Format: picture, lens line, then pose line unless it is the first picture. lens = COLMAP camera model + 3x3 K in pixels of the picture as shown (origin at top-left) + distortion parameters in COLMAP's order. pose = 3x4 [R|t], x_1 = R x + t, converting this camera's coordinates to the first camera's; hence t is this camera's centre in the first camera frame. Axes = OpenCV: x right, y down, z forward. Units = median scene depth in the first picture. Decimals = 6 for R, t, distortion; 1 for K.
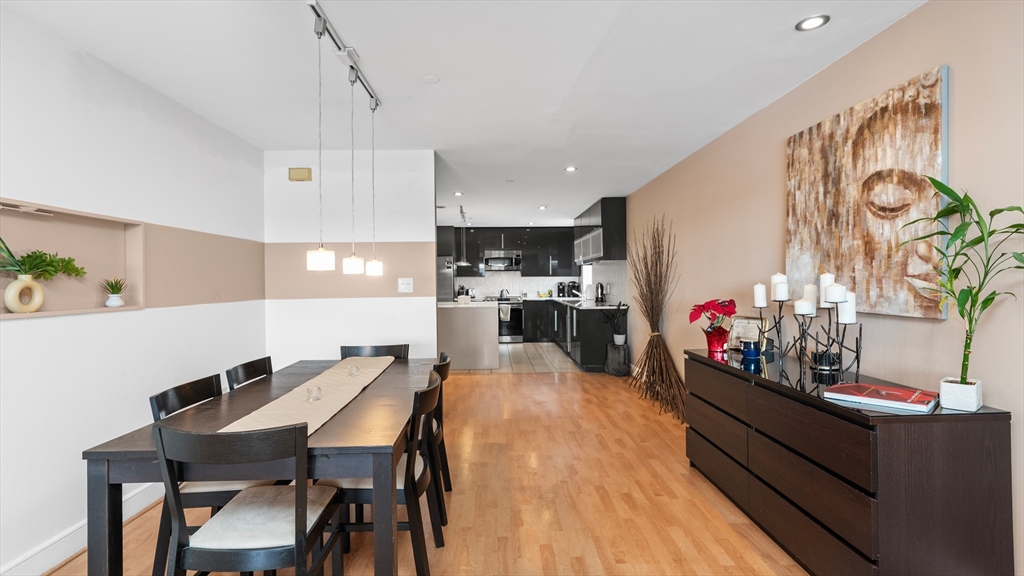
lens RADIAL K [[489.8, 0, 505.3], [0, 489.8, 283.3], [0, 0, 1]] dist [-0.001948, -0.000442]
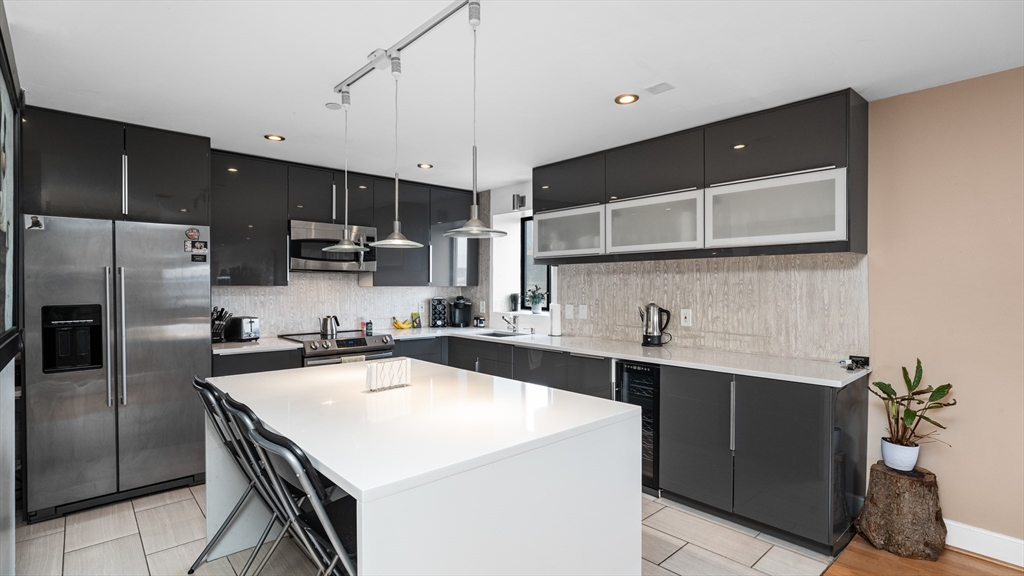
lens RADIAL K [[489.8, 0, 505.3], [0, 489.8, 283.3], [0, 0, 1]] dist [-0.001948, -0.000442]
pose [[0.764433, 0.009794, 0.644629, -0.164183], [-0.002383, 0.999921, -0.012366, -0.011612], [-0.644699, 0.007917, 0.764396, 0.583893]]
